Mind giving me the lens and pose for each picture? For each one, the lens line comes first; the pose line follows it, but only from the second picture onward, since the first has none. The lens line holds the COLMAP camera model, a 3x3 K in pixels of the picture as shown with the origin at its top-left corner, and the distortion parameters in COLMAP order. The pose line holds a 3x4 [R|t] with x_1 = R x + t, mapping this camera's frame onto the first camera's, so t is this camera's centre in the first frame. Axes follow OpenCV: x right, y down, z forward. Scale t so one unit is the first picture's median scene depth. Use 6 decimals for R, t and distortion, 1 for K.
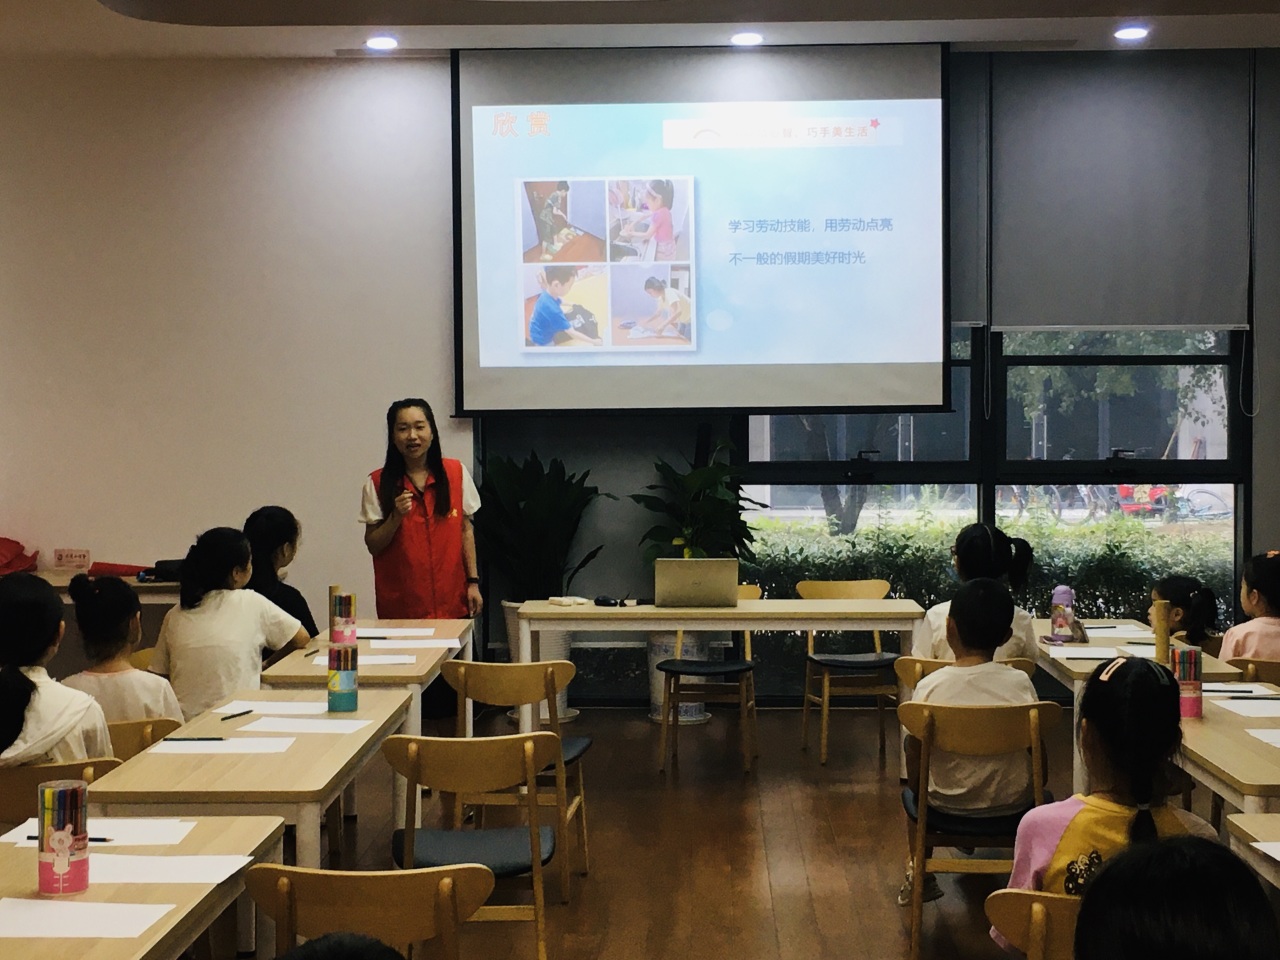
lens RADIAL K [[2076.9, 0, 640.0], [0, 2076.9, 480.0], [0, 0, 1]] dist [0.009198, 0.007113]
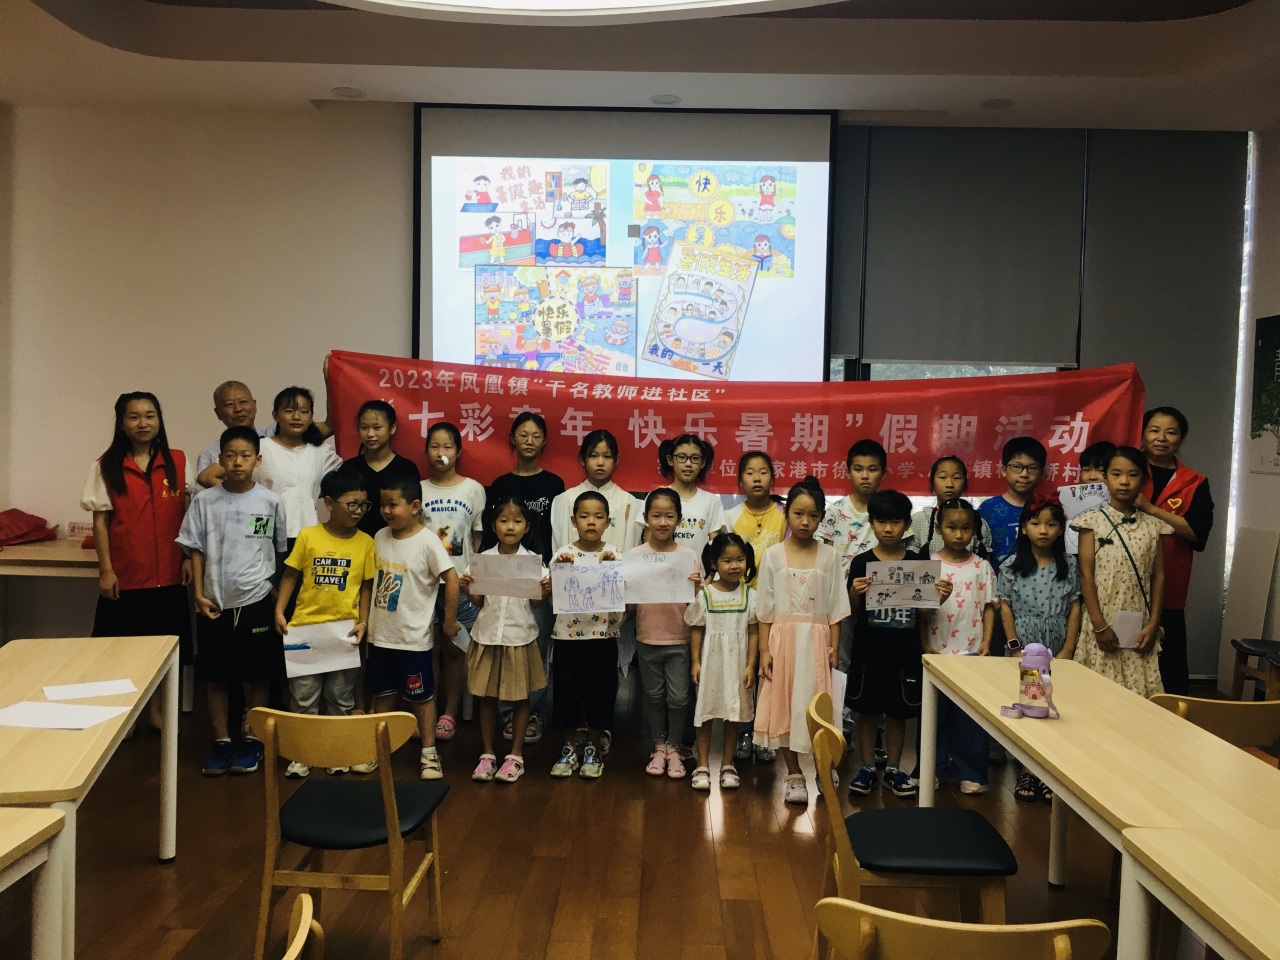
lens RADIAL K [[1089.7, 0, 640.0], [0, 1089.7, 480.0], [0, 0, 1]] dist [-0.000545, 0.000386]
pose [[0.999538, 0.027116, 0.013753, 0.033301], [-0.027185, 0.999618, 0.004883, -0.003240], [-0.013616, -0.005254, 0.999893, 0.372507]]
